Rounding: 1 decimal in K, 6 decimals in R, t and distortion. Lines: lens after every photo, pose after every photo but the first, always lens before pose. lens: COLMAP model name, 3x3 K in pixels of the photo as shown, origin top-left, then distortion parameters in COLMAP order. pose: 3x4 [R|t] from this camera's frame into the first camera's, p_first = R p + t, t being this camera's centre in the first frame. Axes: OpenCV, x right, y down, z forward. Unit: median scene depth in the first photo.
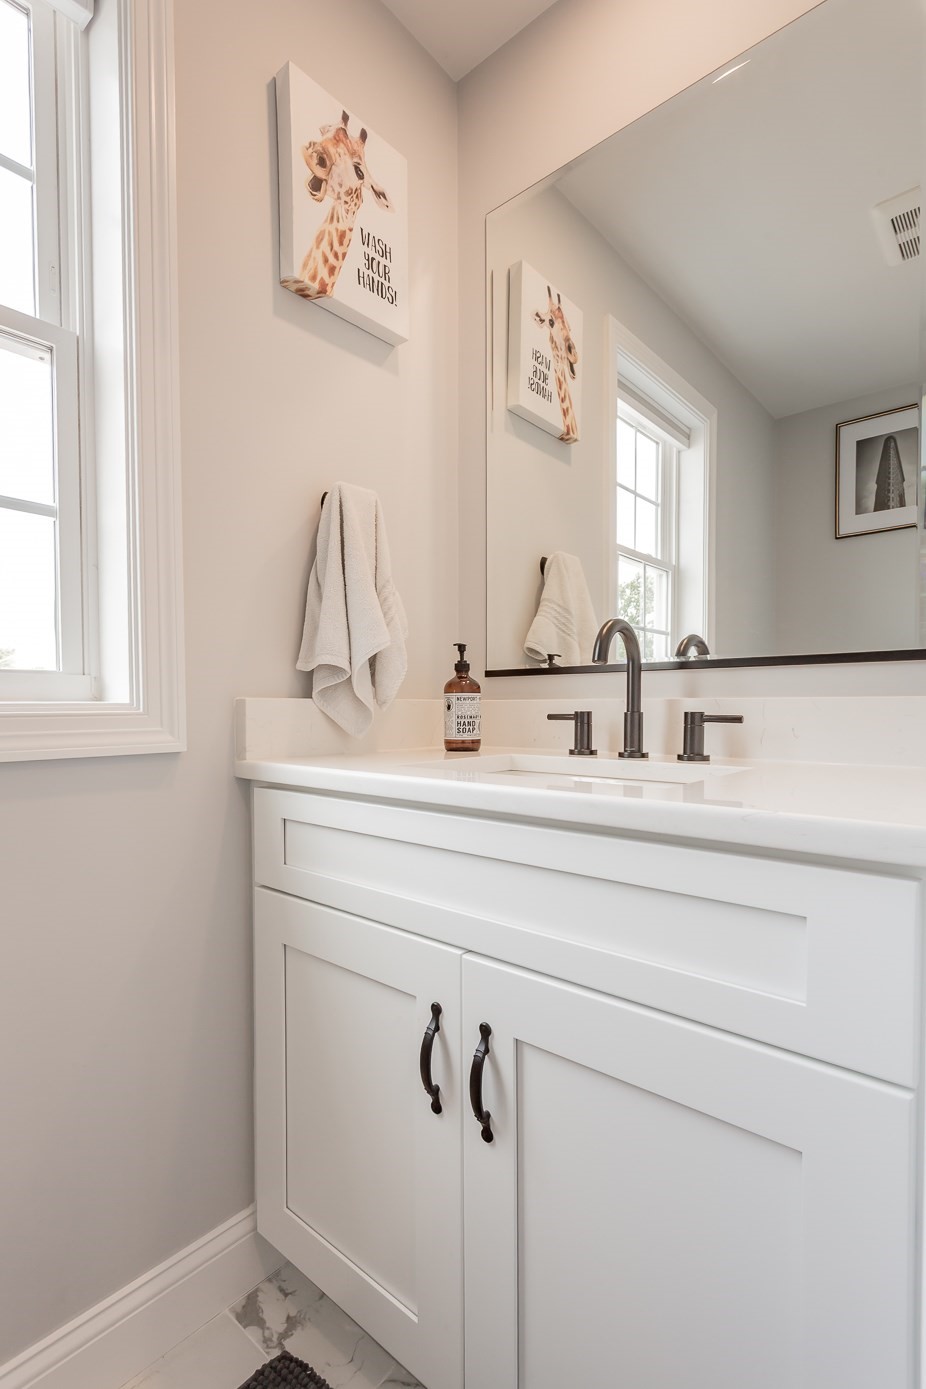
lens RADIAL K [[659.4, 0, 453.0], [0, 659.4, 725.5], [0, 0, 1]] dist [-0.003222, 0.002542]
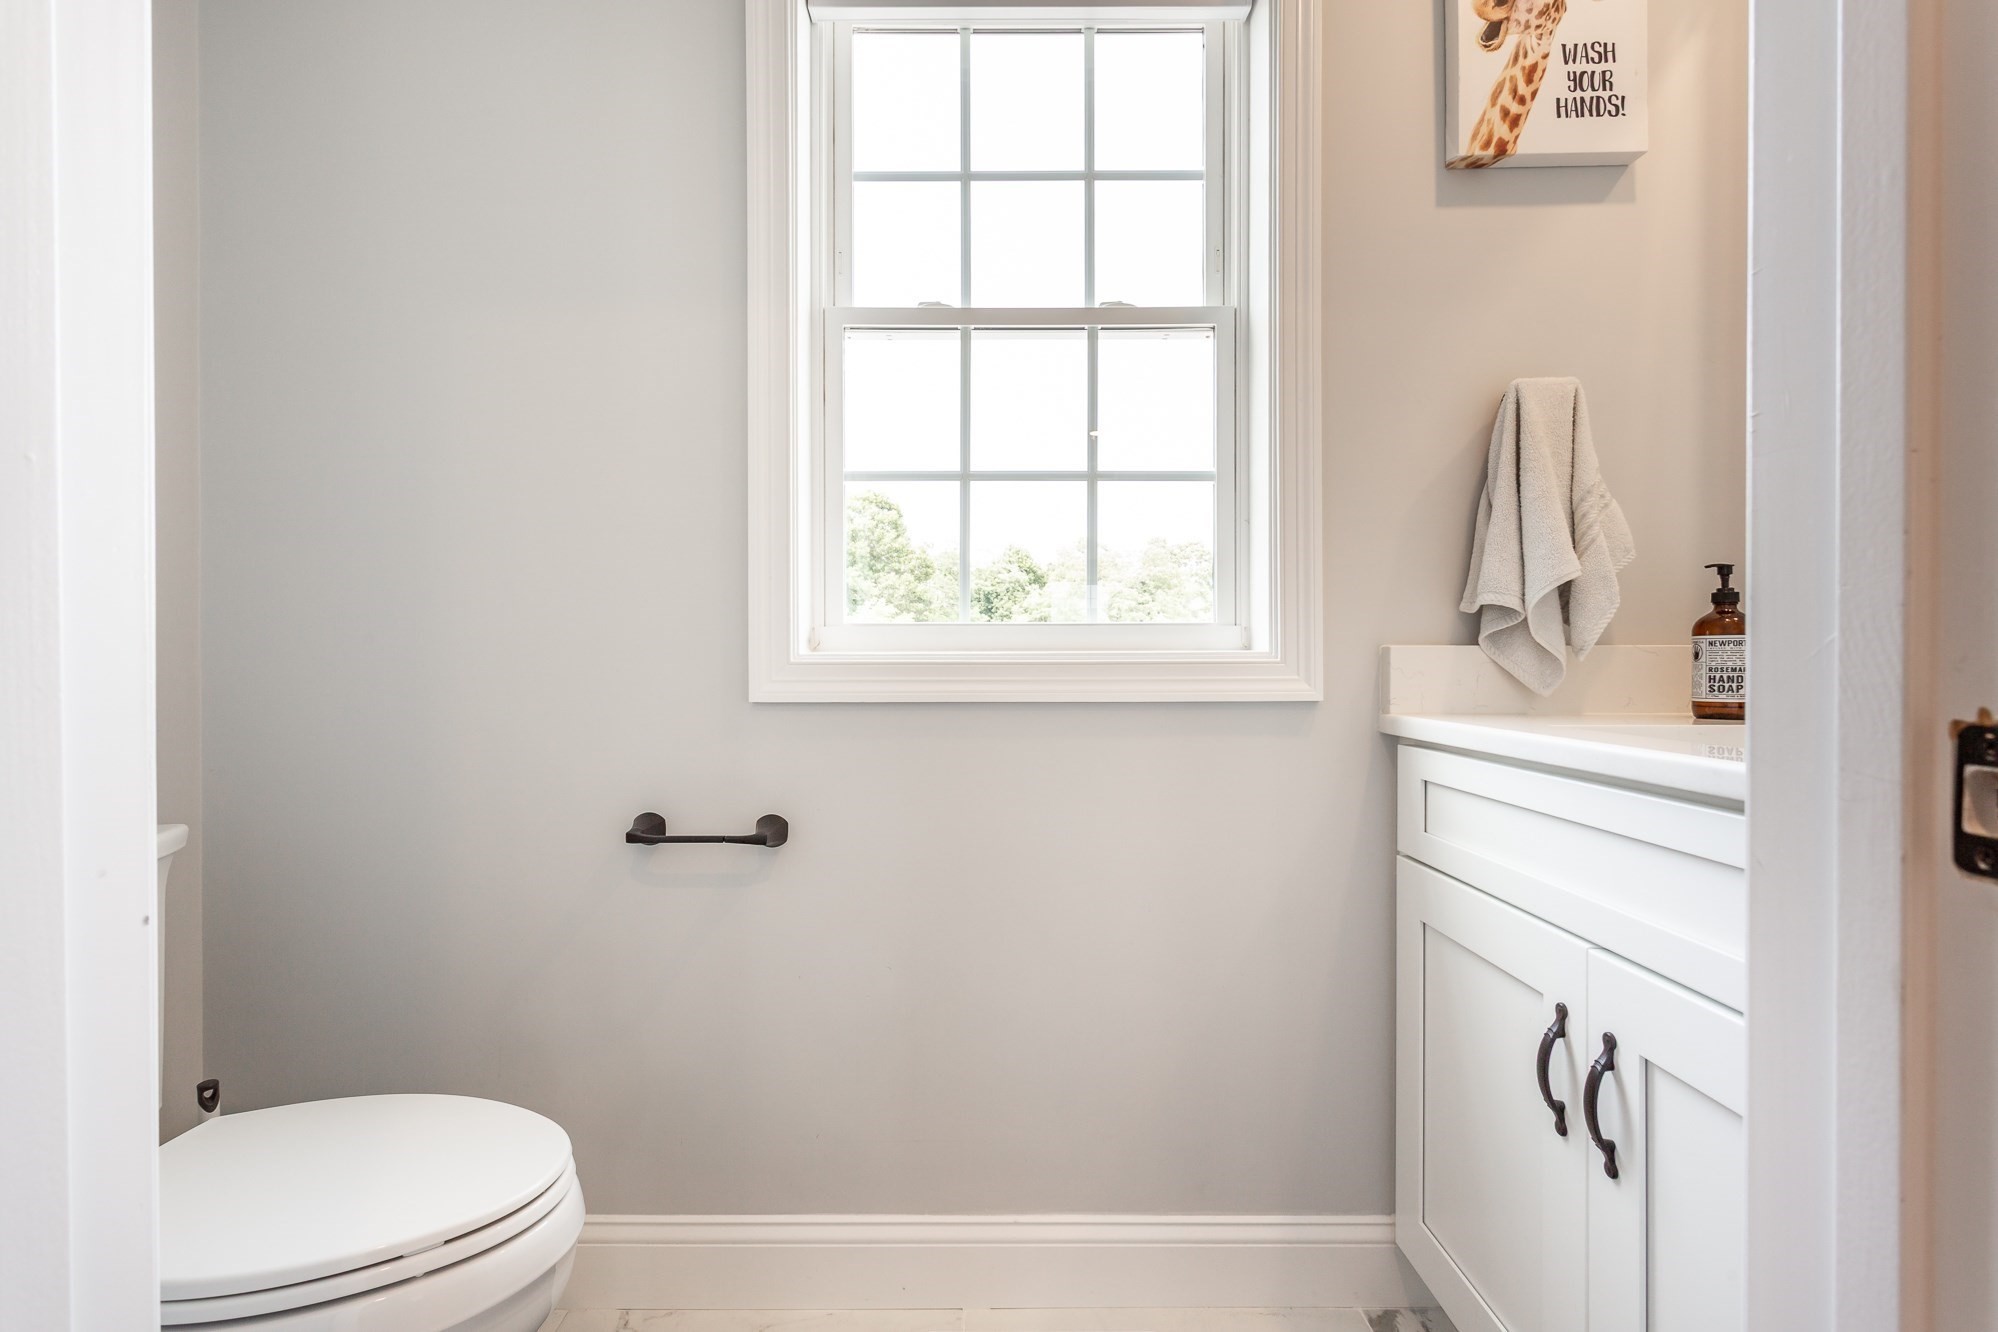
lens RADIAL K [[948.5, 0, 995.9], [0, 948.5, 667.0], [0, 0, 1]] dist [-0.003222, 0.002542]
pose [[0.661887, 0.006918, -0.749572, 0.286113], [-0.019666, 0.999773, -0.008137, 0.008544], [0.749346, 0.020127, 0.661873, -0.257142]]
